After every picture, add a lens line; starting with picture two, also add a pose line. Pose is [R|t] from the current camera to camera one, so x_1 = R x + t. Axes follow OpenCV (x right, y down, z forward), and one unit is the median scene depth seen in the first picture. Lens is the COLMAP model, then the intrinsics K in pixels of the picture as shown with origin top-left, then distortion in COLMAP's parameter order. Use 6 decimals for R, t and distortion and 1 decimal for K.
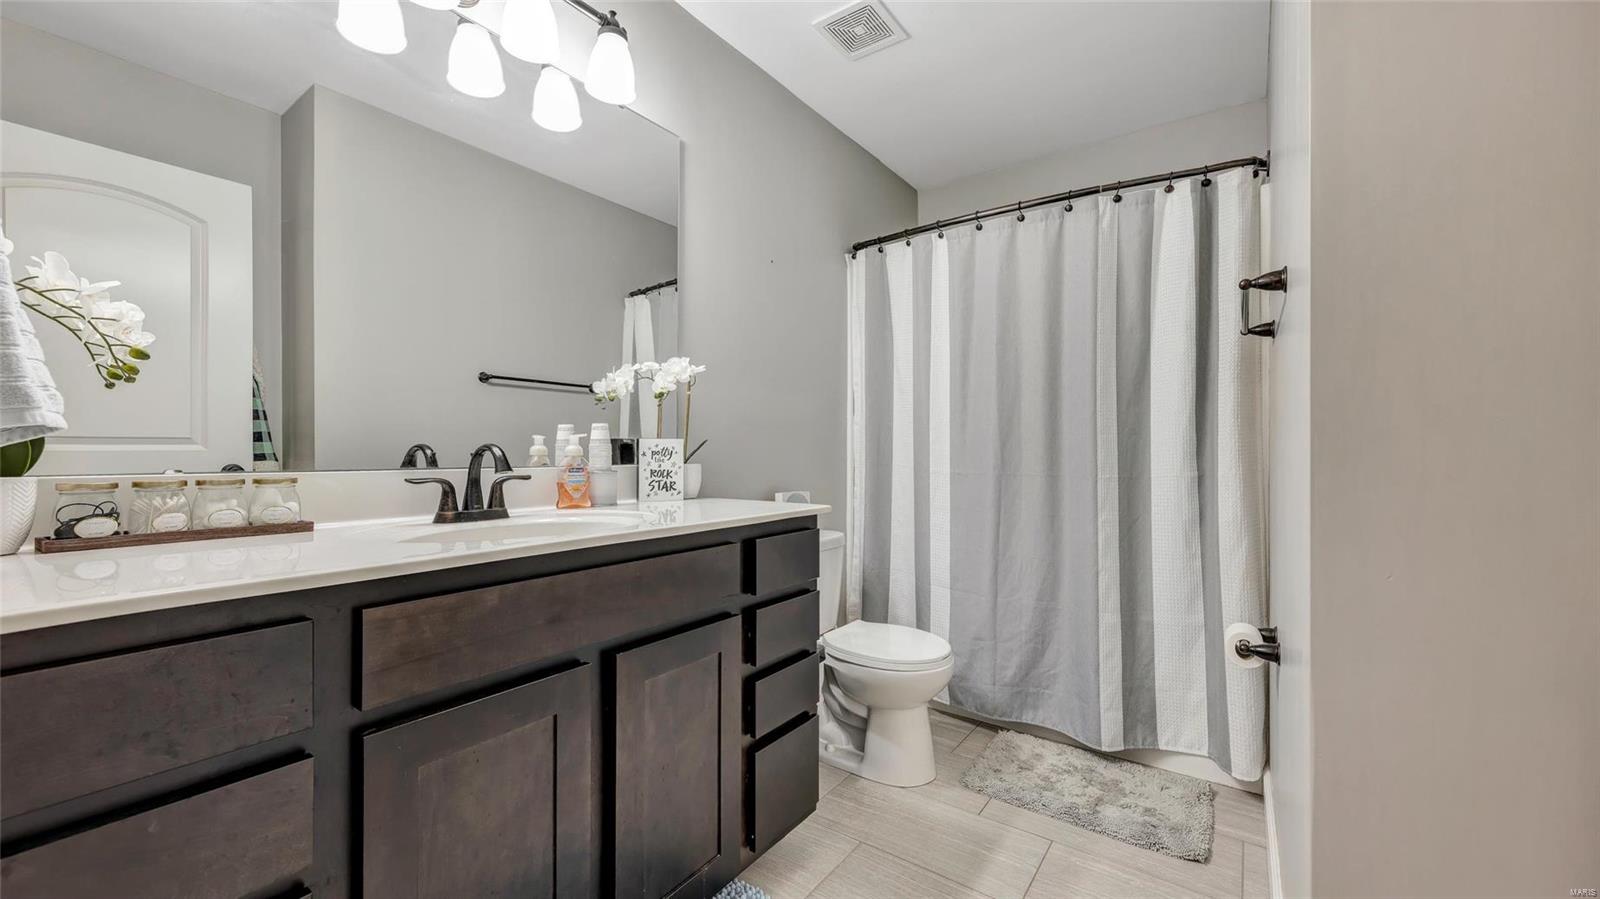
lens RADIAL K [[636.1, 0, 800.8], [0, 636.1, 453.4], [0, 0, 1]] dist [0.006701, -0.001145]
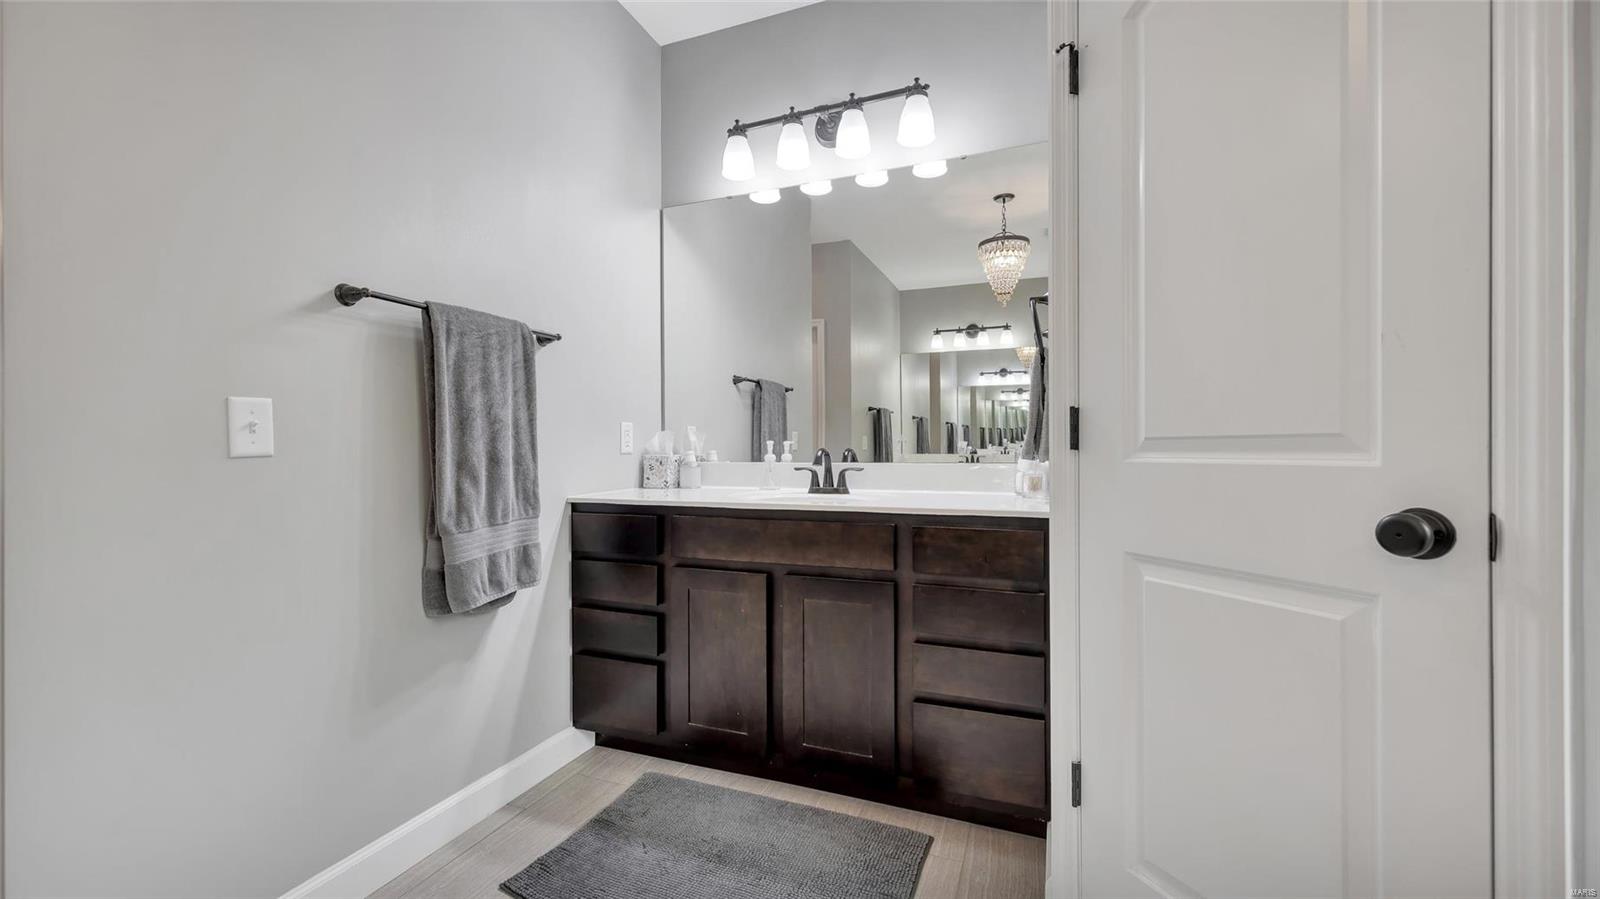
lens RADIAL K [[636.1, 0, 797.5], [0, 636.1, 443.3], [0, 0, 1]] dist [0.006701, -0.001145]
pose [[0.226004, -0.006413, -0.974105, 1.123045], [0.012712, 0.999913, -0.003633, -0.022197], [0.974043, -0.011562, 0.226066, 0.564162]]
